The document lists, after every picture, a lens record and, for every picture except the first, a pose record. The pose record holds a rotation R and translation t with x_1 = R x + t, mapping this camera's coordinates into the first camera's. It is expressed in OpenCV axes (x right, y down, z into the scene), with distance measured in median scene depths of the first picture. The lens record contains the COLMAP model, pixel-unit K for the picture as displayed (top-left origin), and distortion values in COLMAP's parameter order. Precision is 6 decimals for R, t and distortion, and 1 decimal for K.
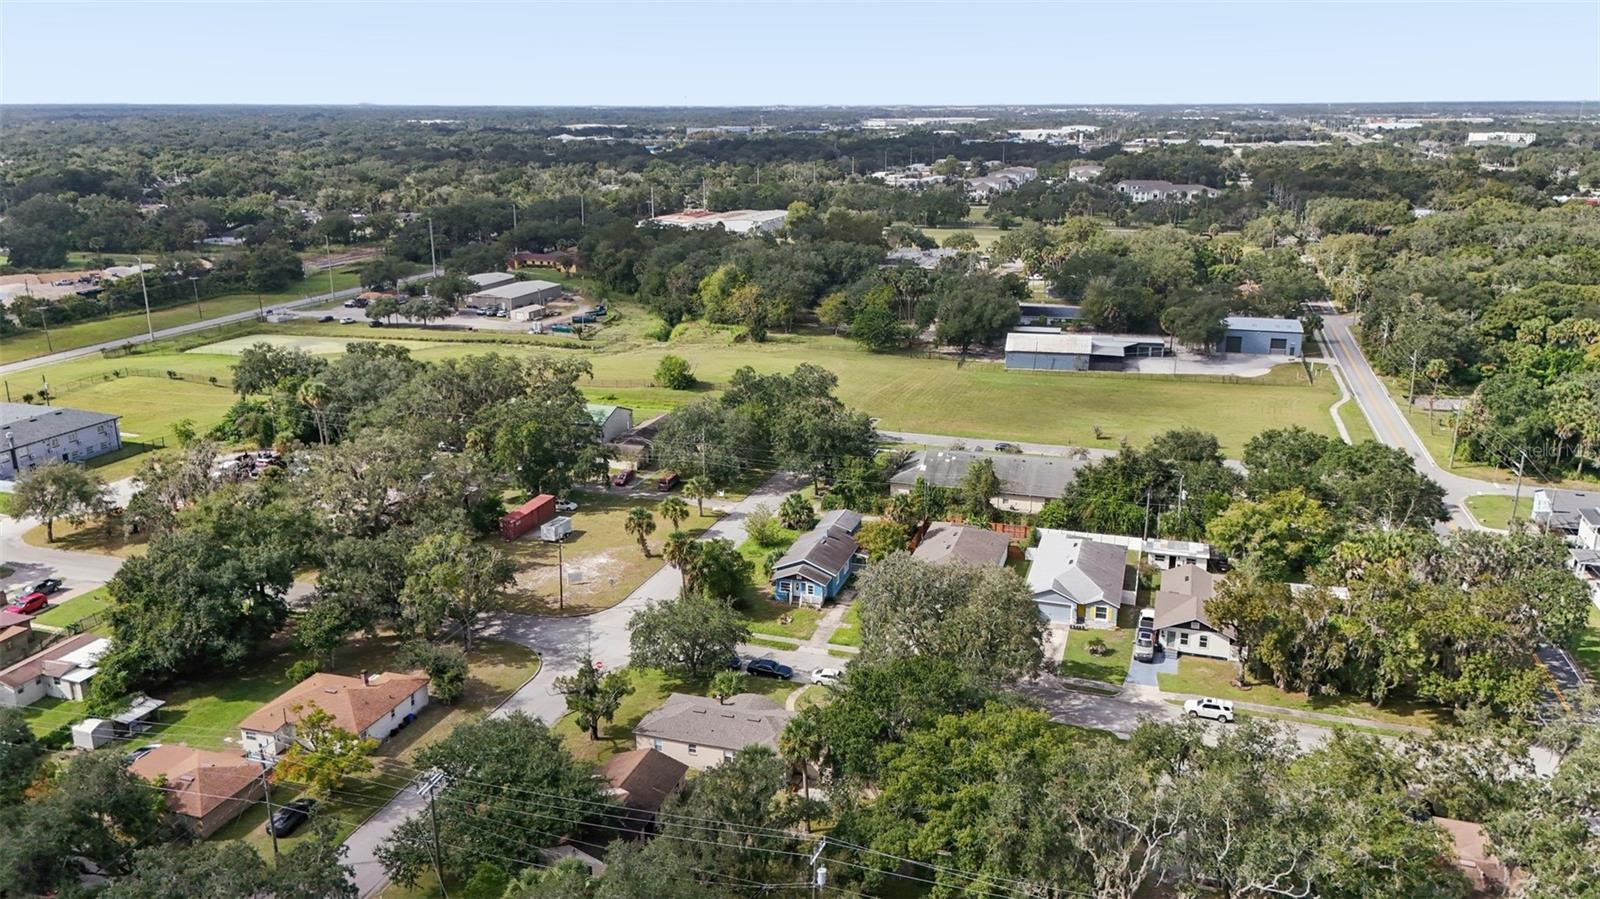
lens RADIAL K [[1187.1, 0, 837.0], [0, 1187.1, 452.1], [0, 0, 1]] dist [0.091699, -0.132269]
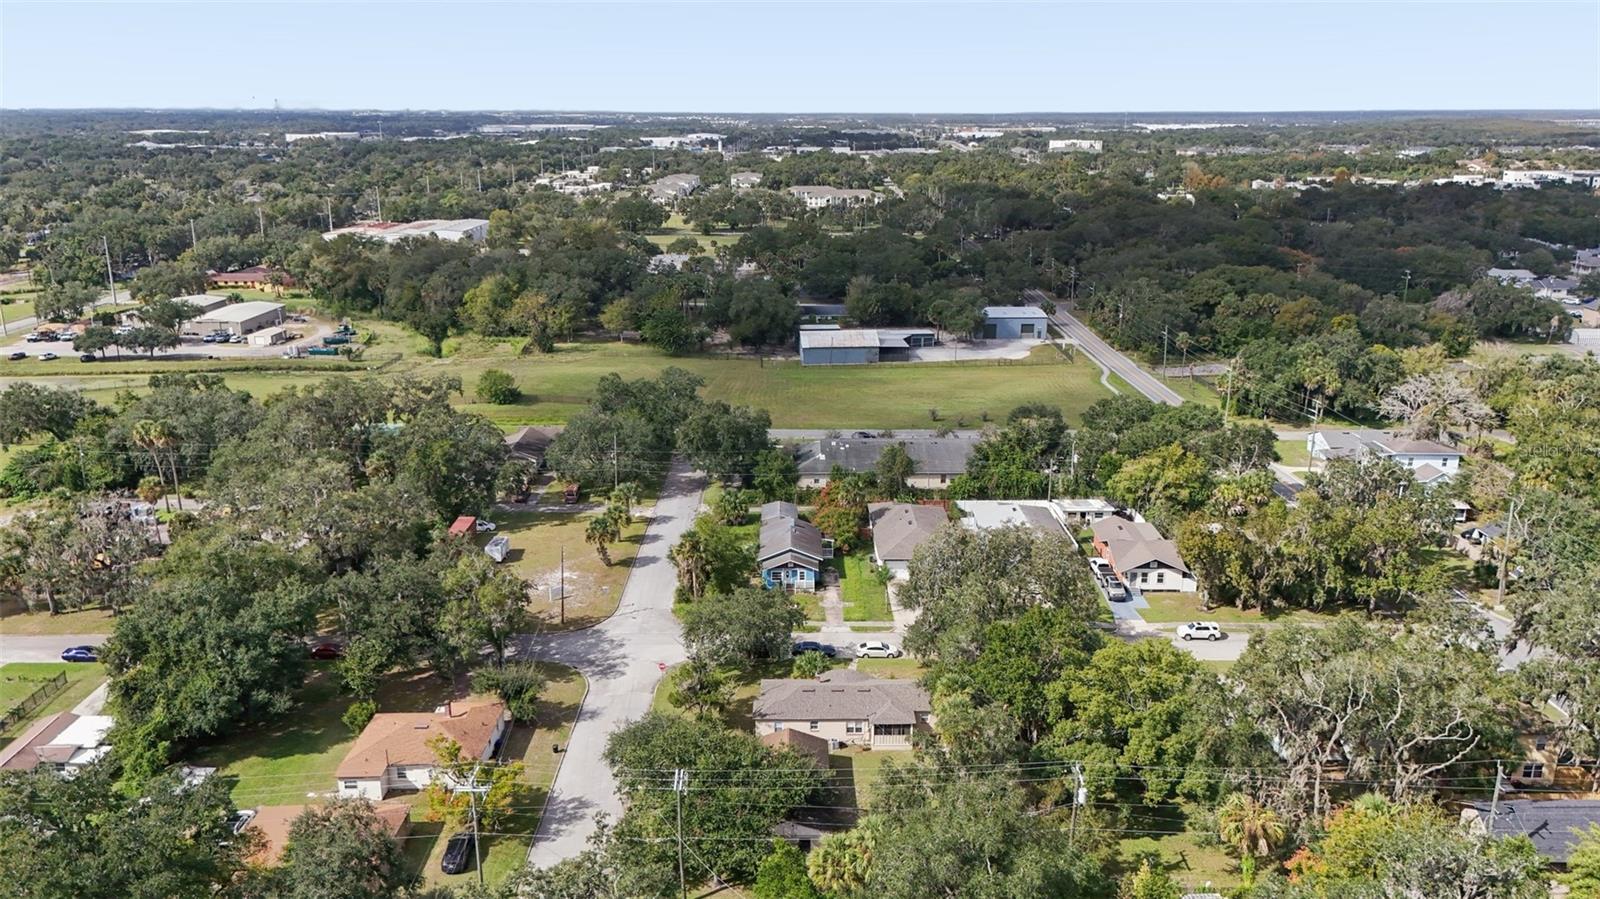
lens RADIAL K [[1187.1, 0, 837.0], [0, 1187.1, 452.1], [0, 0, 1]] dist [0.091699, -0.132269]
pose [[0.950332, -0.082510, 0.300102, -0.149410], [0.084280, 0.996417, 0.007065, 0.001533], [-0.299609, 0.018578, 0.953881, -0.002489]]
